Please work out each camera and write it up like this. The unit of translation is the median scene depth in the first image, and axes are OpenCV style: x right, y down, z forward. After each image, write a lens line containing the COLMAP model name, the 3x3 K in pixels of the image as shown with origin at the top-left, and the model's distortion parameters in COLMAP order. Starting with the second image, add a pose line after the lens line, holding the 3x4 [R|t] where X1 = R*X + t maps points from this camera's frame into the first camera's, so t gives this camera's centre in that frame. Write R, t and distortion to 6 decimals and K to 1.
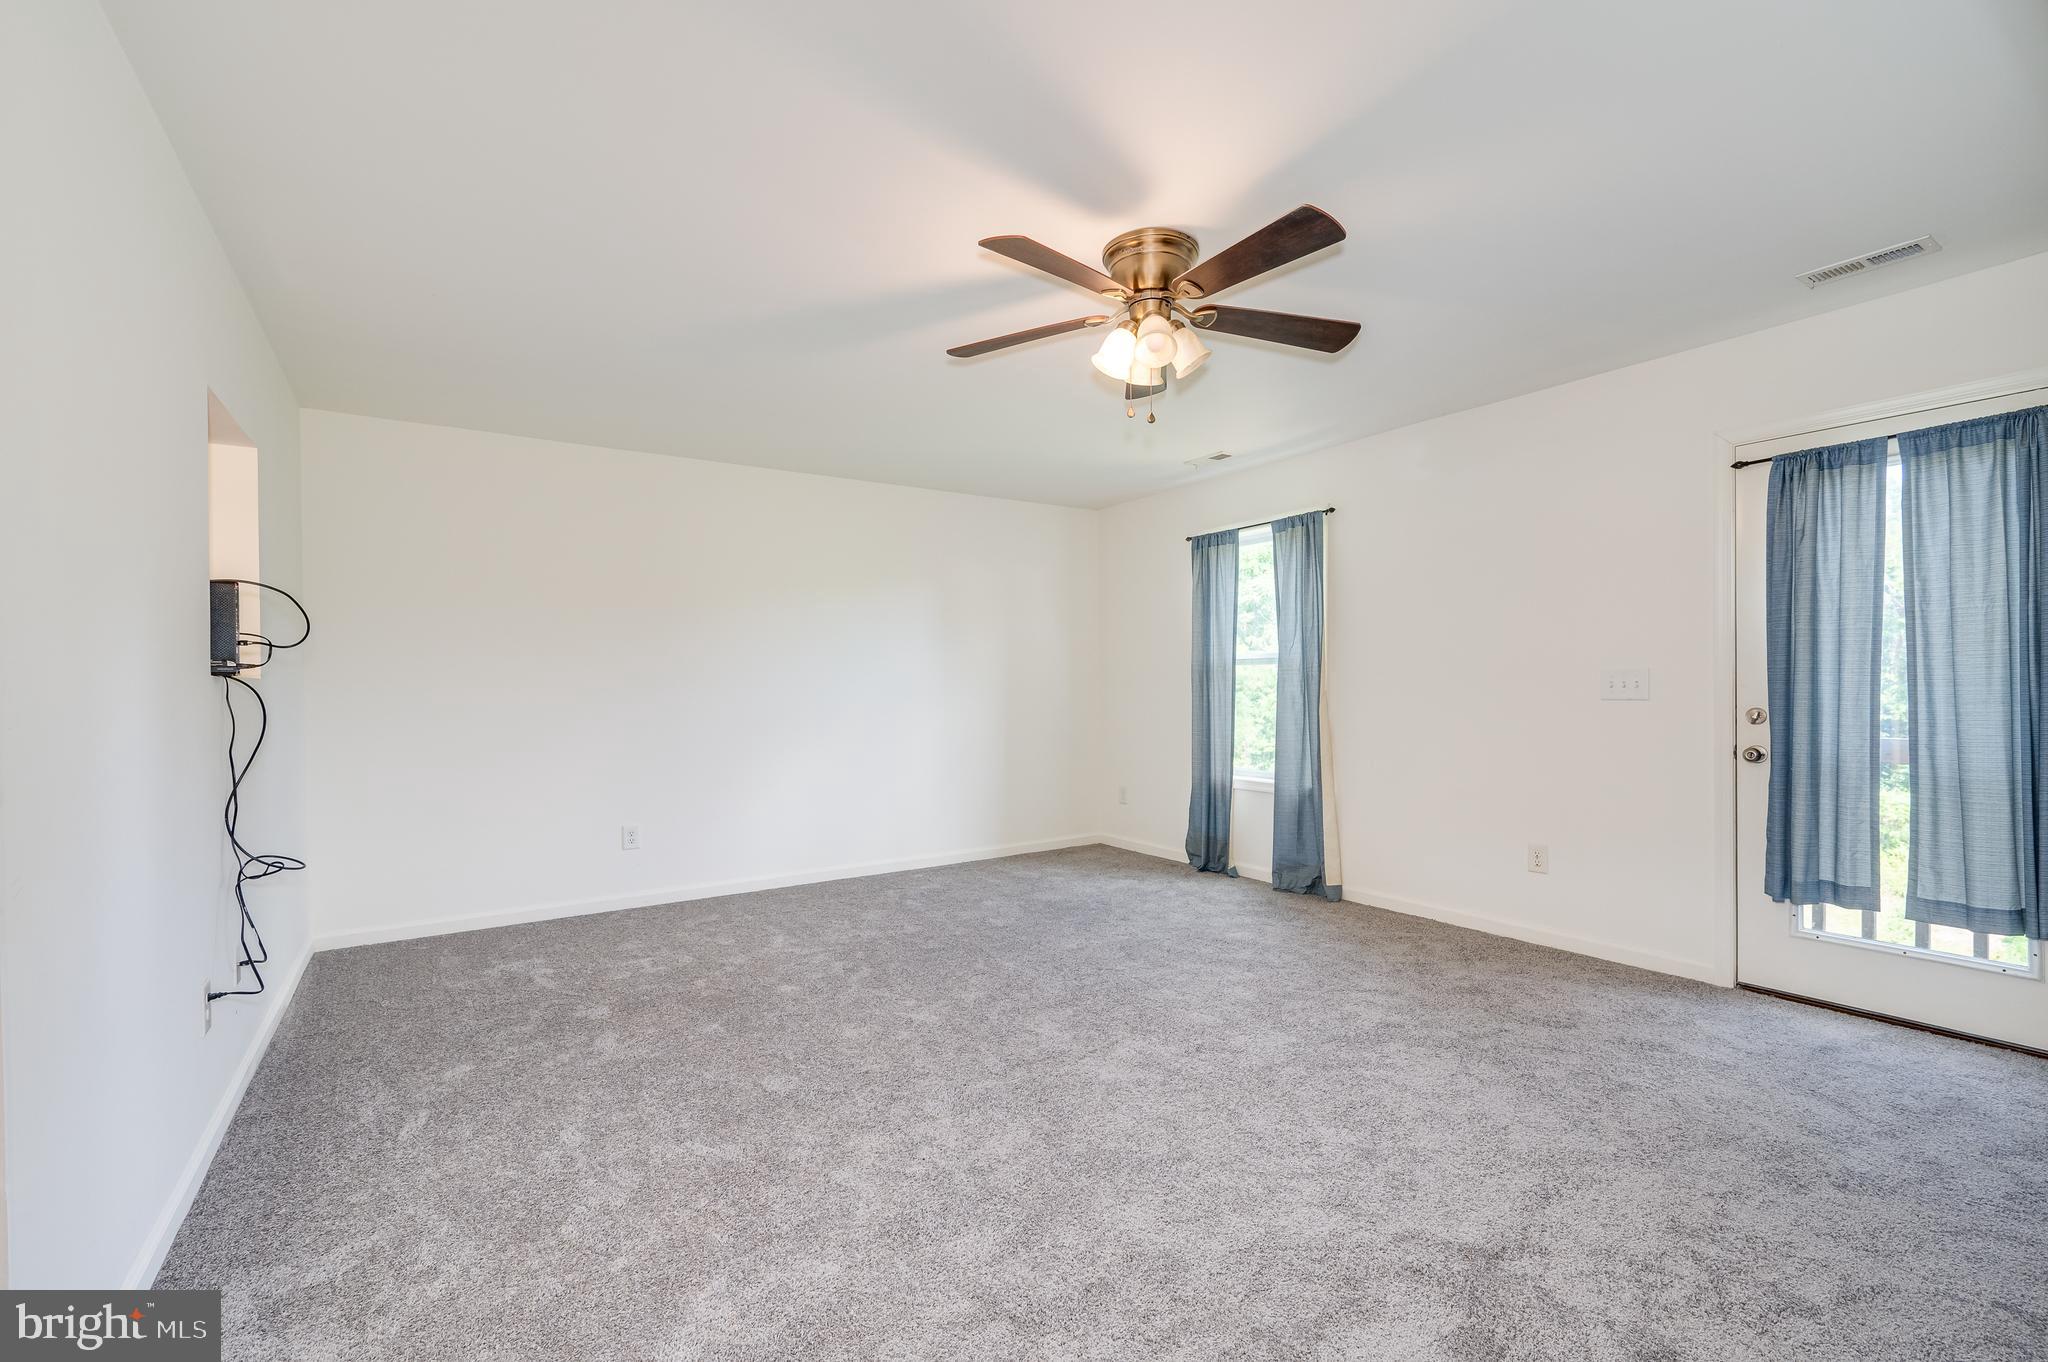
lens RADIAL K [[927.7, 0, 993.6], [0, 927.7, 685.3], [0, 0, 1]] dist [0.000999, 0.000117]
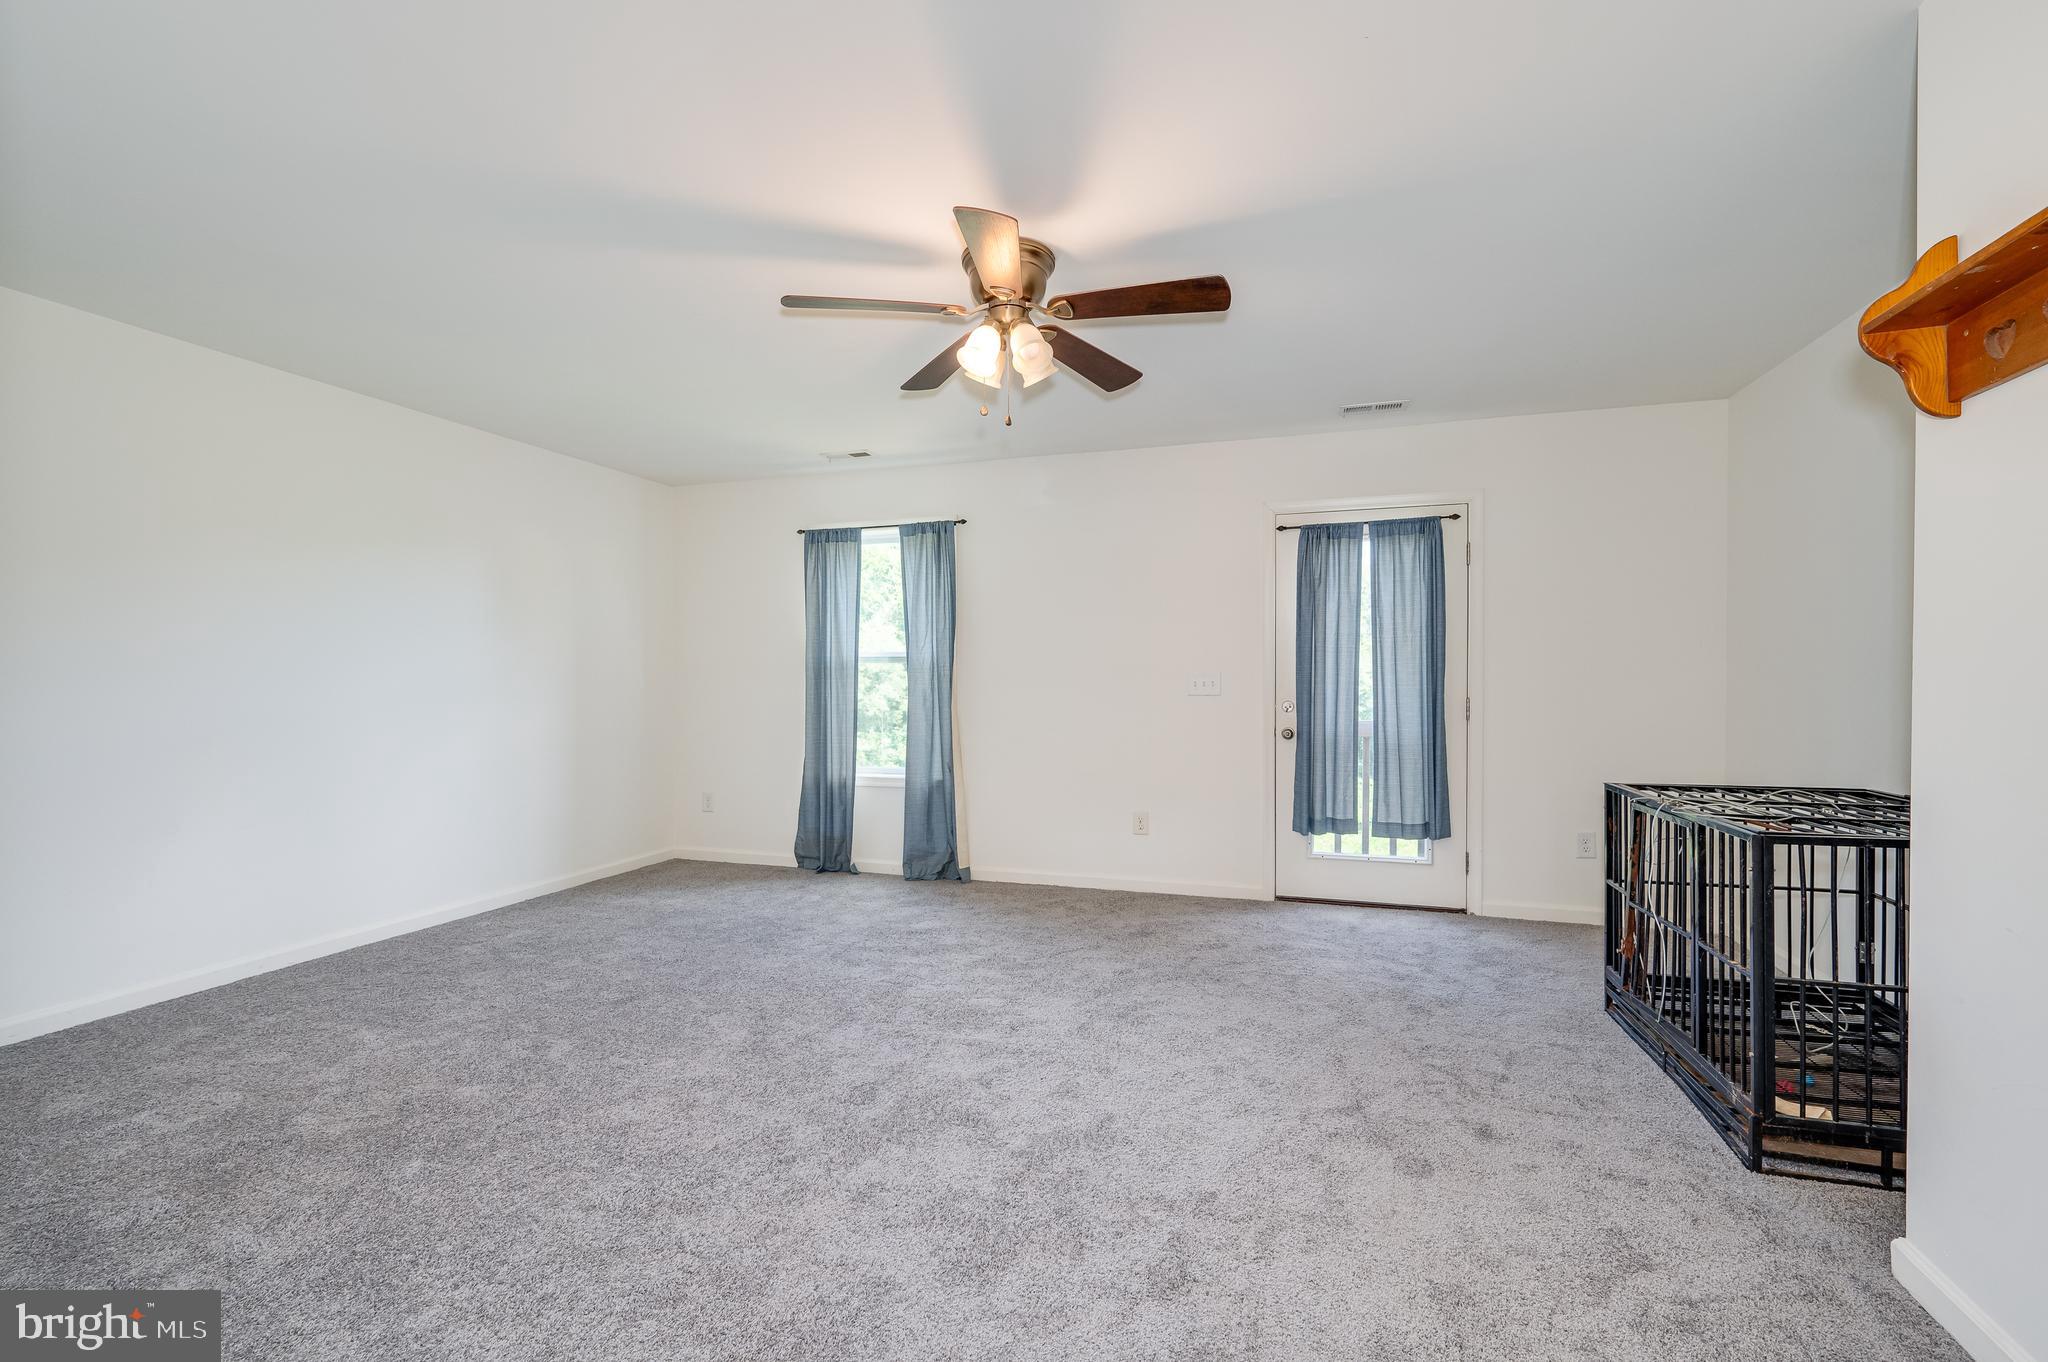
lens RADIAL K [[927.7, 0, 1065.8], [0, 927.7, 690.2], [0, 0, 1]] dist [0.000999, 0.000117]
pose [[0.760478, 0.001411, 0.649362, -0.359683], [-0.004855, 0.999982, 0.003512, 0.004706], [-0.649345, -0.005823, 0.760471, 0.141835]]
